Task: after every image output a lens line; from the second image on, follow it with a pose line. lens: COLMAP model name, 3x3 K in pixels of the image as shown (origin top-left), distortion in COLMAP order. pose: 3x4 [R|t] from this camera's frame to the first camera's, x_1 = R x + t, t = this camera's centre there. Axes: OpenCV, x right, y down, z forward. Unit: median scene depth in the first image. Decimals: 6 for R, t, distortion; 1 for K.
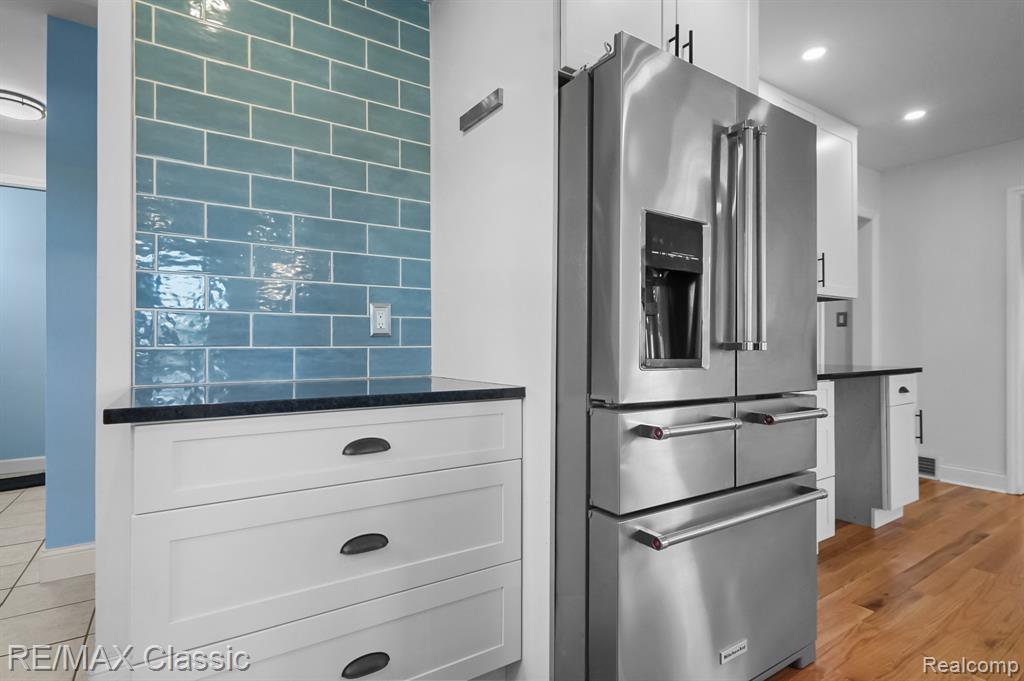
lens RADIAL K [[517.0, 0, 511.9], [0, 517.0, 344.6], [0, 0, 1]] dist [0.001330, 0.000505]
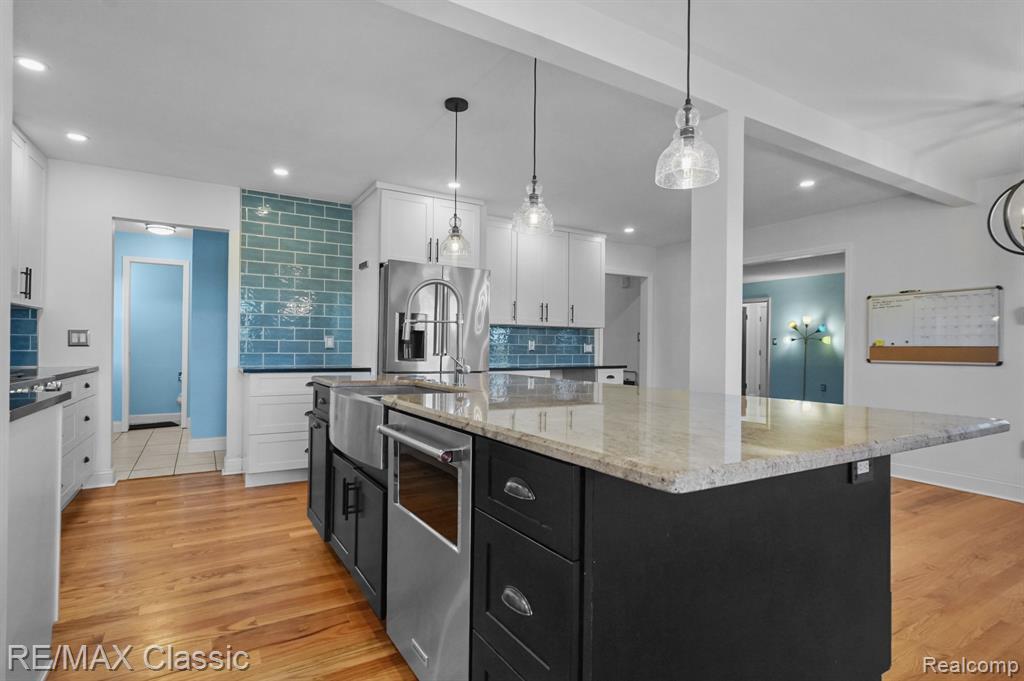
lens RADIAL K [[517.0, 0, 511.9], [0, 517.0, 344.6], [0, 0, 1]] dist [0.001330, 0.000505]
pose [[0.999129, 0.007299, -0.041090, 0.744840], [-0.007491, 0.999962, -0.004517, -0.032703], [0.041056, 0.004821, 0.999145, -1.494043]]
